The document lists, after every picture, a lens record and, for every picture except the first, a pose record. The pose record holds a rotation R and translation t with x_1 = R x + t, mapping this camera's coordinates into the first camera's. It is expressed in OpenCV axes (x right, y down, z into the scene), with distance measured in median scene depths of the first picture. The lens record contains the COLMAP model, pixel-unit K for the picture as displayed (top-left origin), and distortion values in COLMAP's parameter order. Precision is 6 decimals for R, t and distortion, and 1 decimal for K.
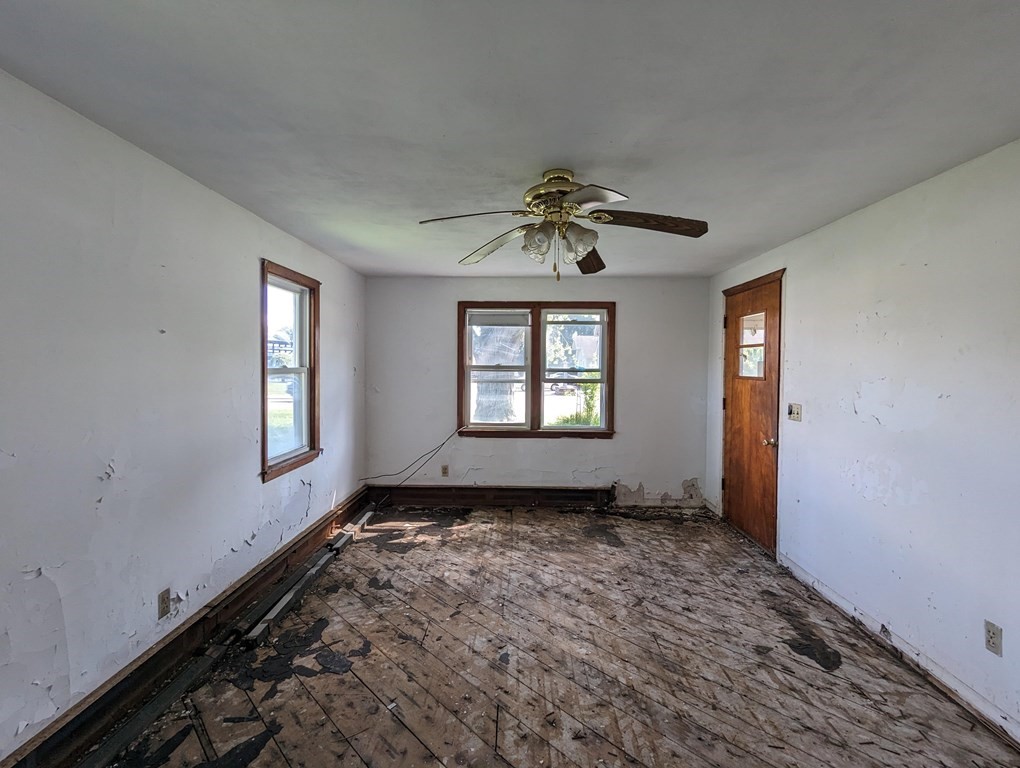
lens RADIAL K [[483.6, 0, 510.0], [0, 483.6, 384.0], [0, 0, 1]] dist [0.001076, 0.000096]
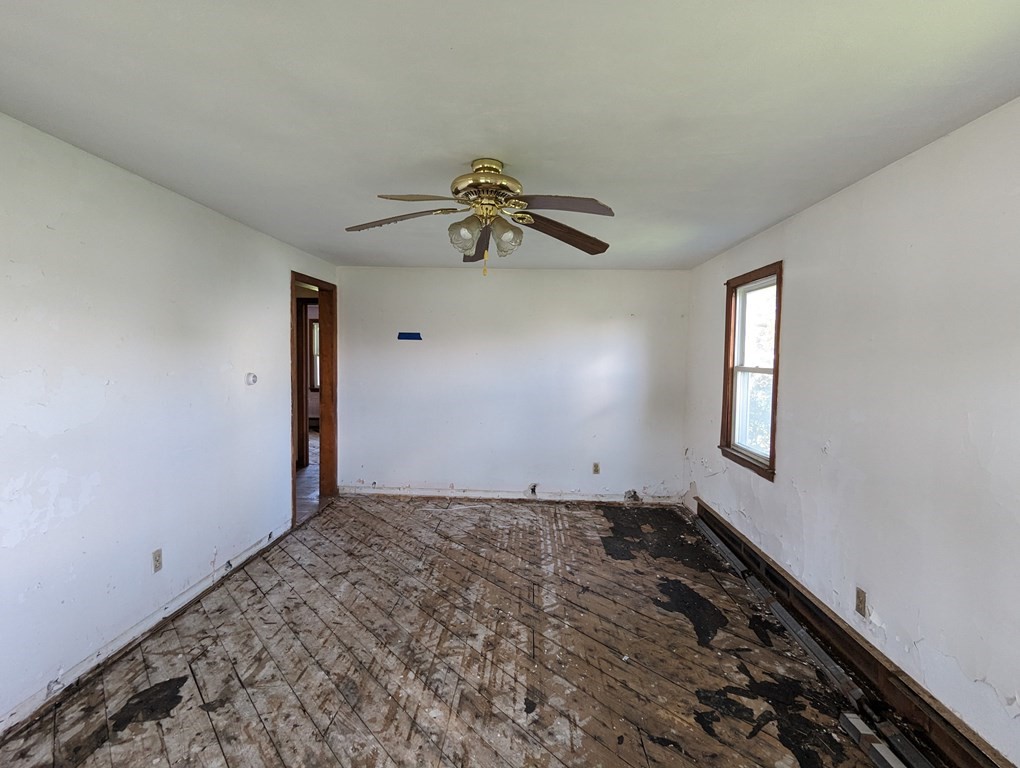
lens RADIAL K [[483.6, 0, 510.0], [0, 483.6, 384.0], [0, 0, 1]] dist [0.001076, 0.000096]
pose [[-0.999365, -0.025324, 0.025082, 0.018495], [-0.022730, 0.994849, 0.098787, -0.091475], [-0.027455, 0.098154, -0.994792, 1.961346]]
